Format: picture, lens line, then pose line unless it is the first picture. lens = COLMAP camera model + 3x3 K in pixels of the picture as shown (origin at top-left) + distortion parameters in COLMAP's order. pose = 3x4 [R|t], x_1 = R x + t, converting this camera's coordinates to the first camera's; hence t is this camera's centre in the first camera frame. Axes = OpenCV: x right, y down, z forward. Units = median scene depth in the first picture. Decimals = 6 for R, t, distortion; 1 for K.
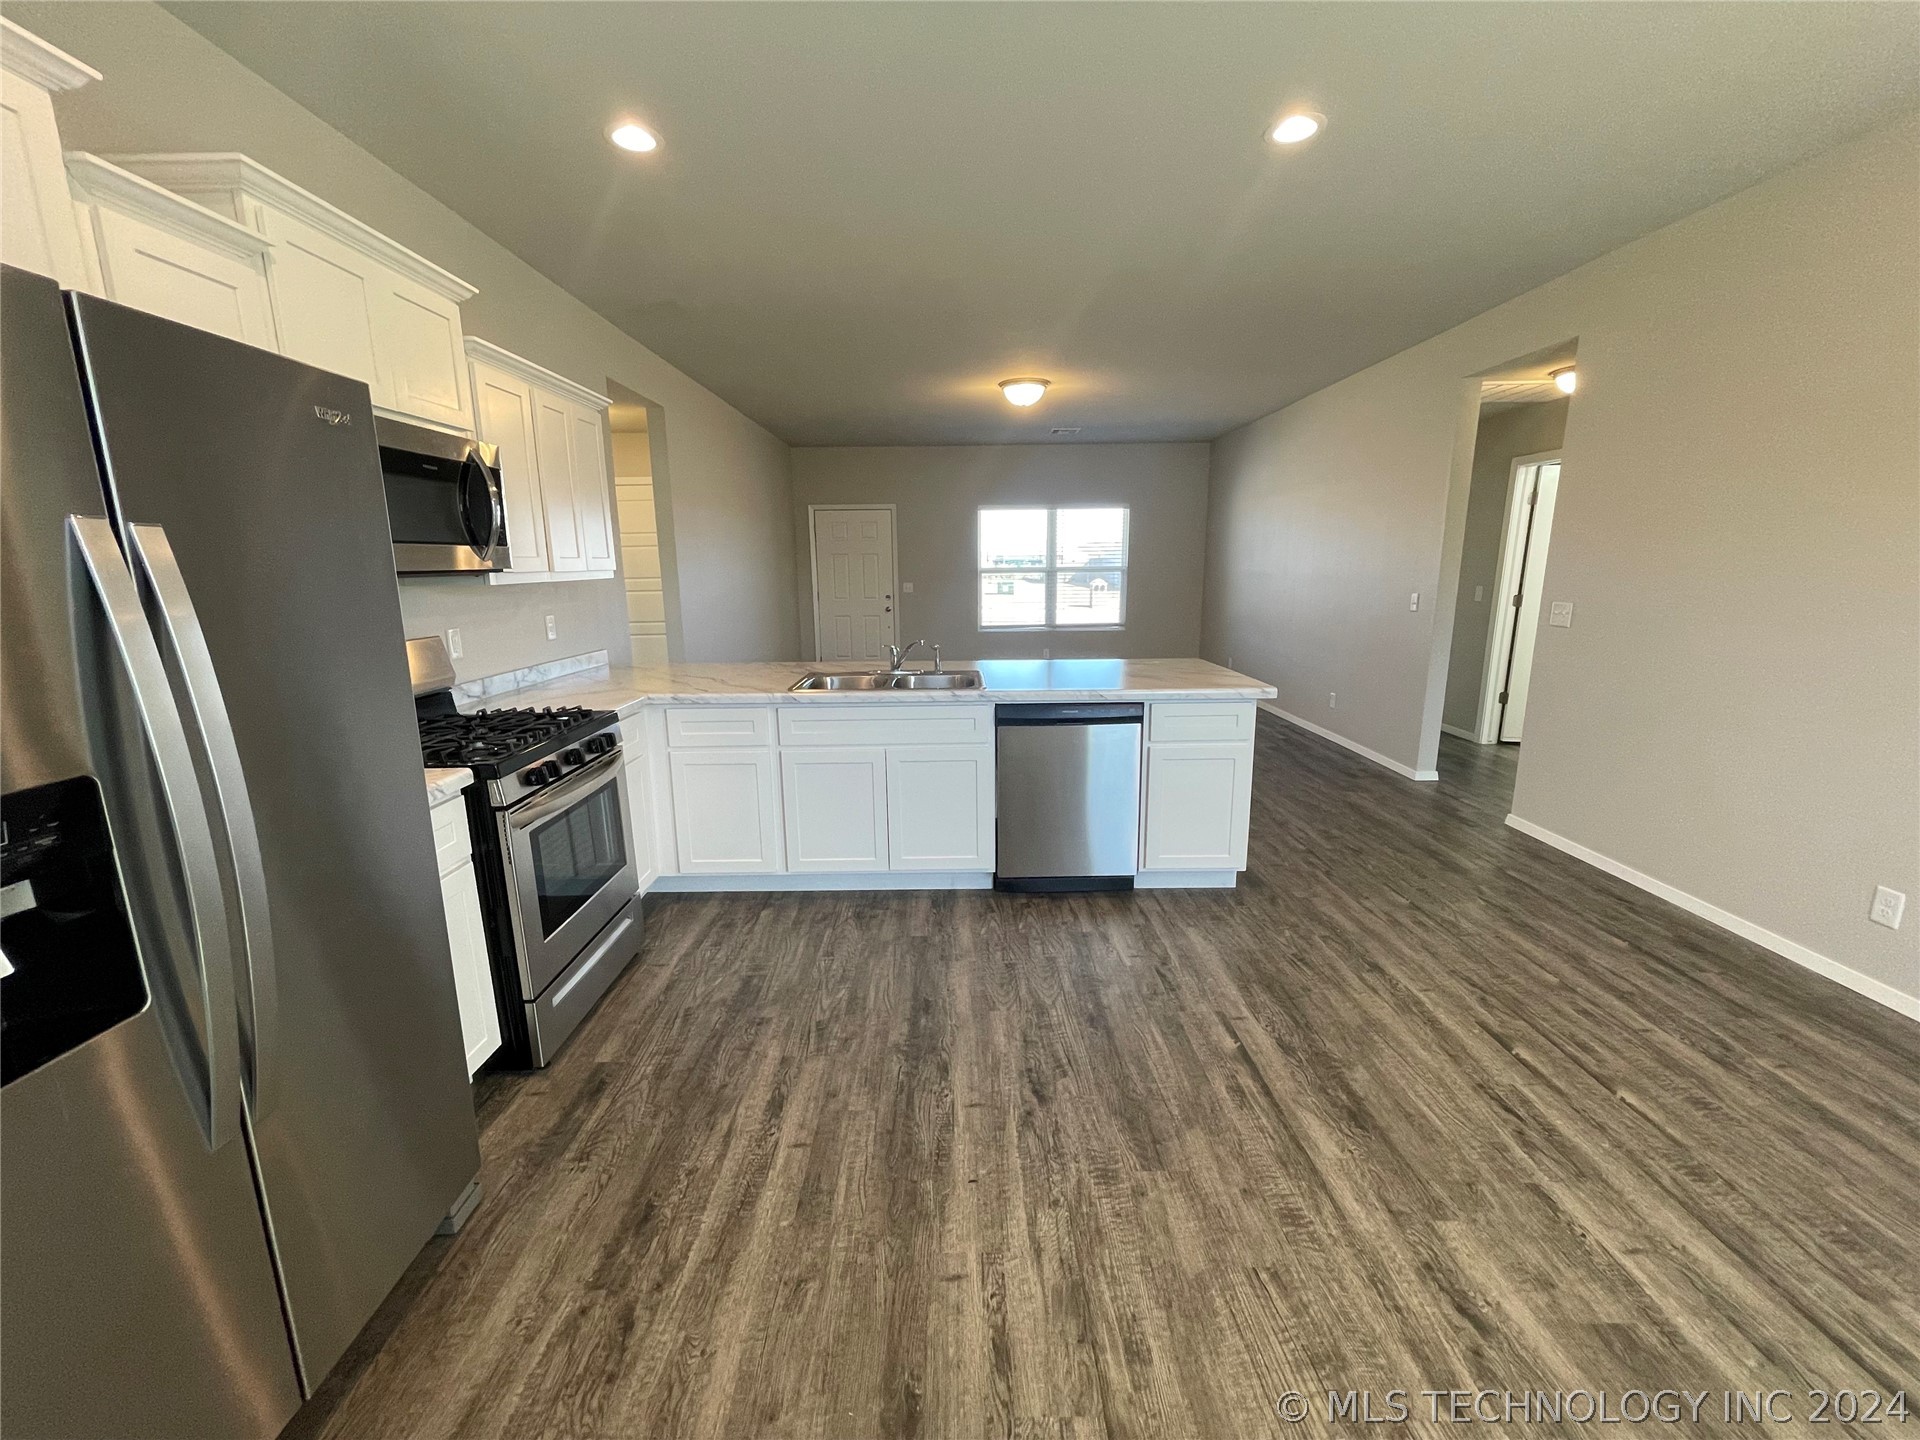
lens RADIAL K [[774.5, 0, 953.8], [0, 774.5, 719.7], [0, 0, 1]] dist [-0.001405, -0.000221]
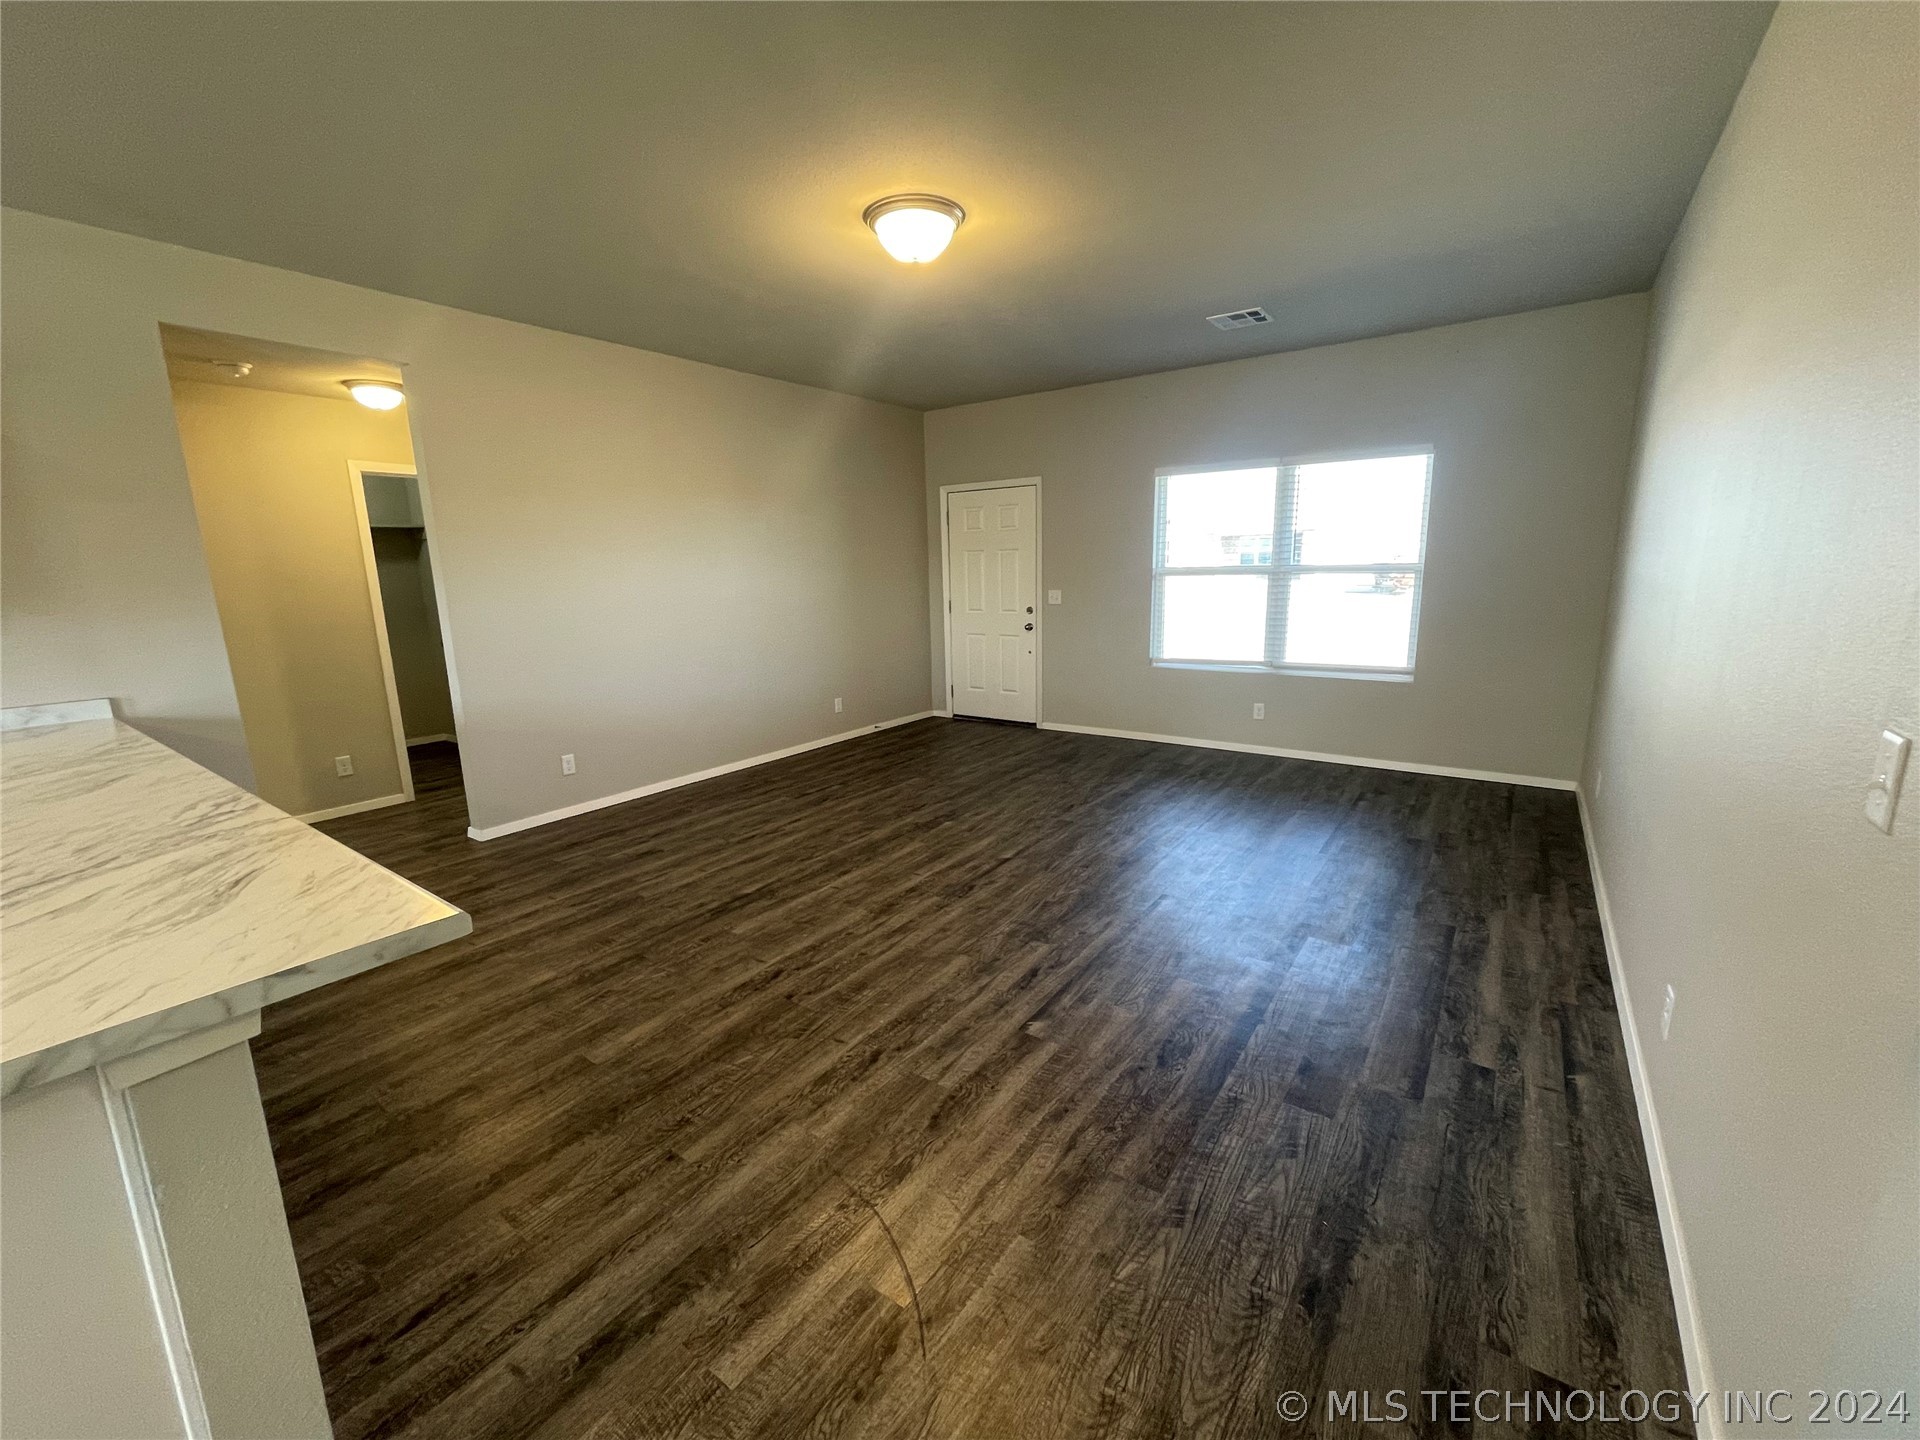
lens RADIAL K [[798.6, 0, 956.6], [0, 798.6, 698.6], [0, 0, 1]] dist [0.000952, 0.000088]
pose [[0.816529, 0.088406, -0.570495, 1.042164], [-0.100251, 0.994905, 0.010687, -0.296438], [0.568533, 0.048466, 0.821232, 1.386933]]
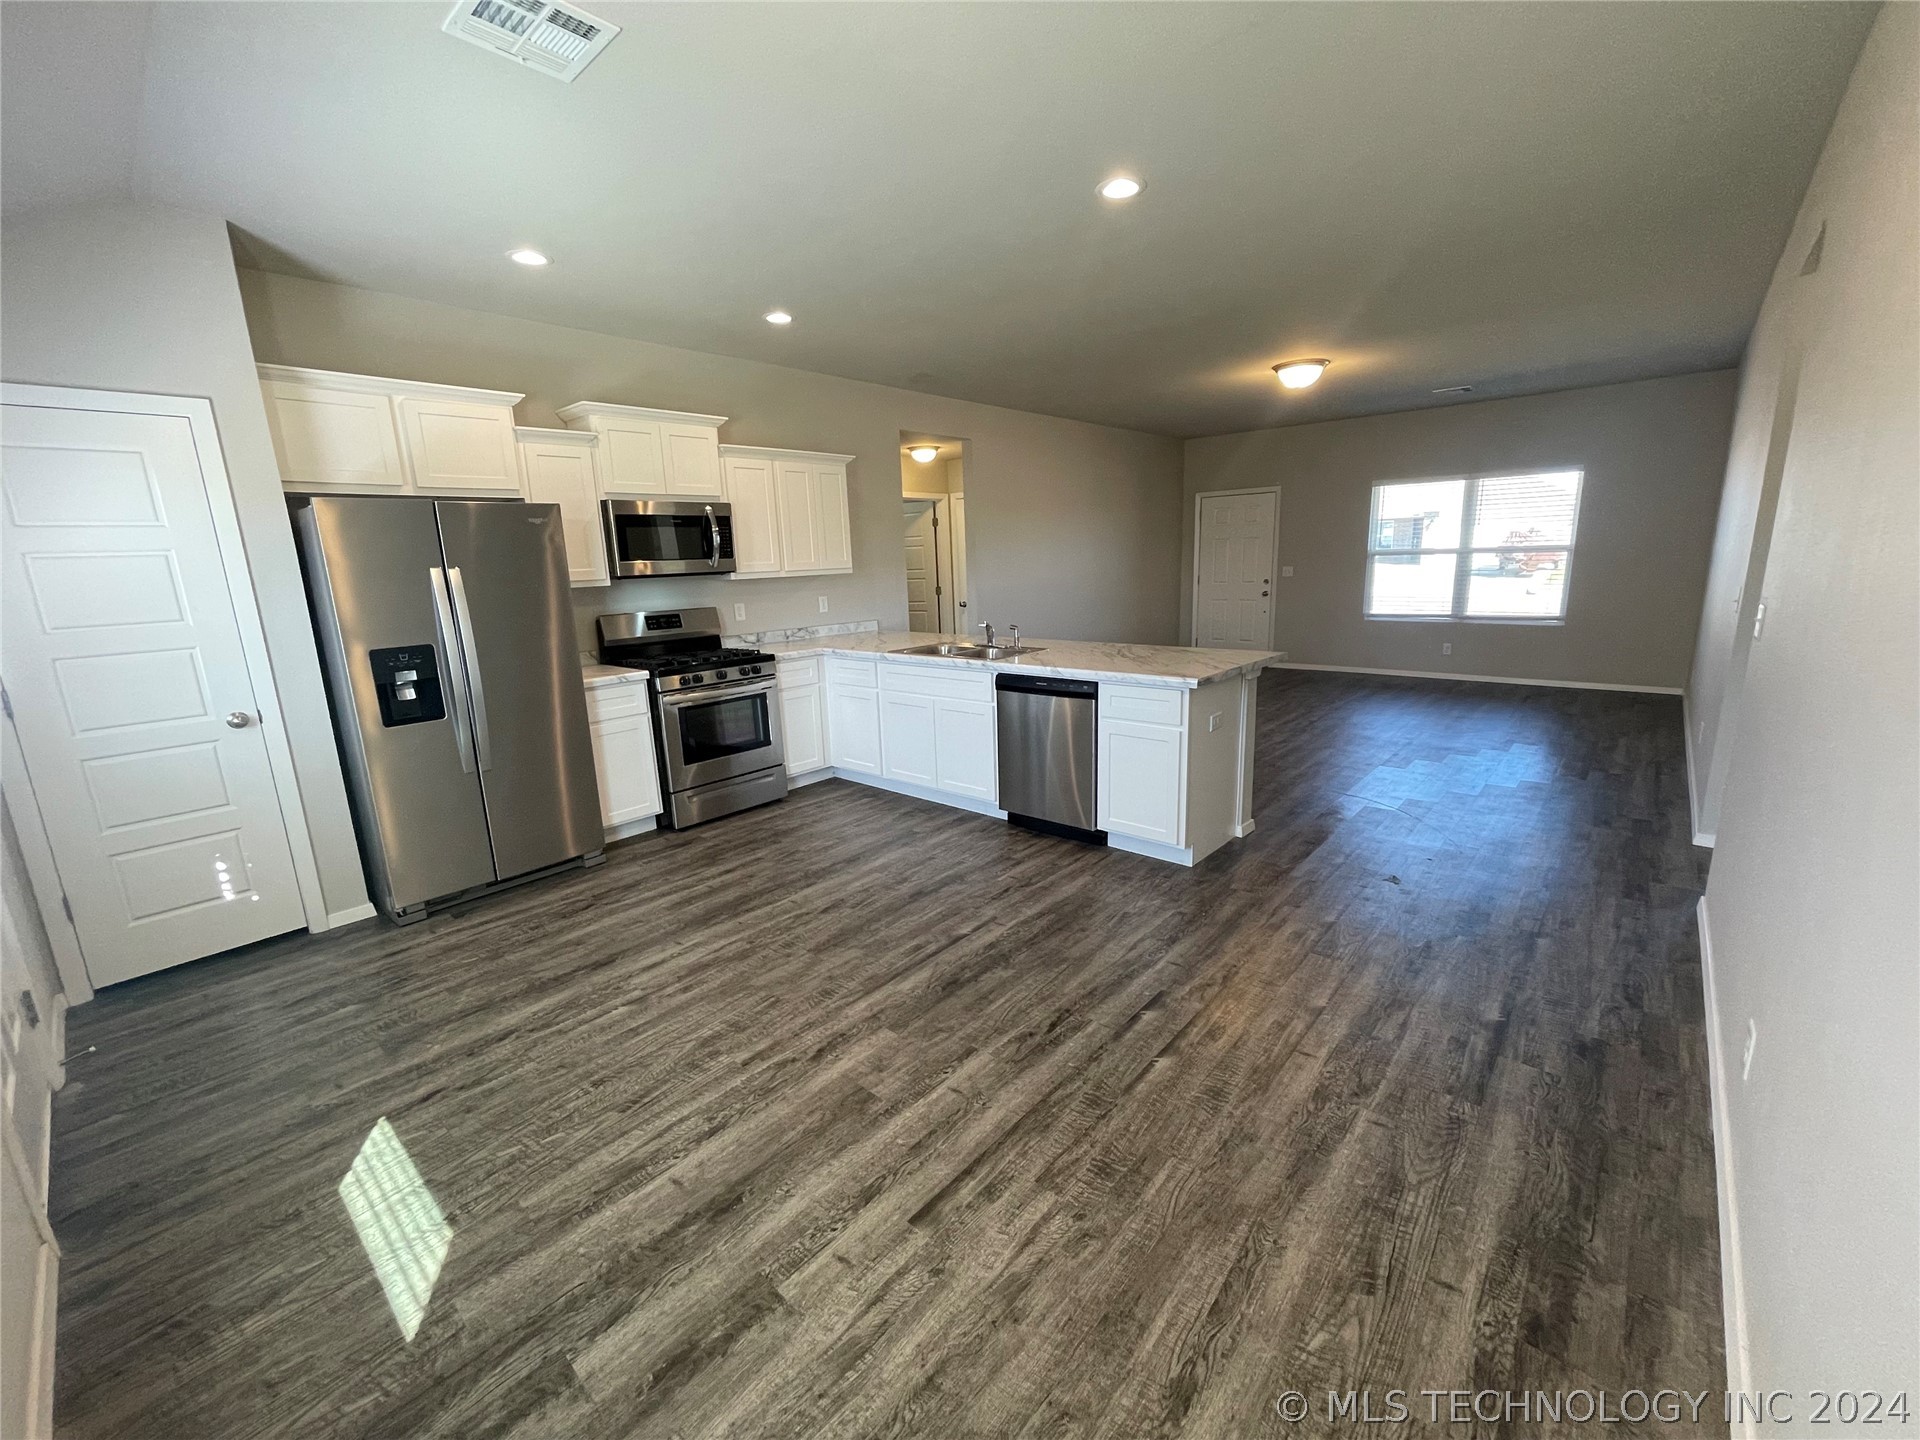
lens RADIAL K [[774.5, 0, 953.8], [0, 774.5, 719.7], [0, 0, 1]] dist [-0.001405, -0.000221]
pose [[0.745940, 0.123331, -0.654494, 1.065639], [-0.105908, 0.992166, 0.066256, -0.024561], [0.657538, 0.019893, 0.753159, -0.015855]]
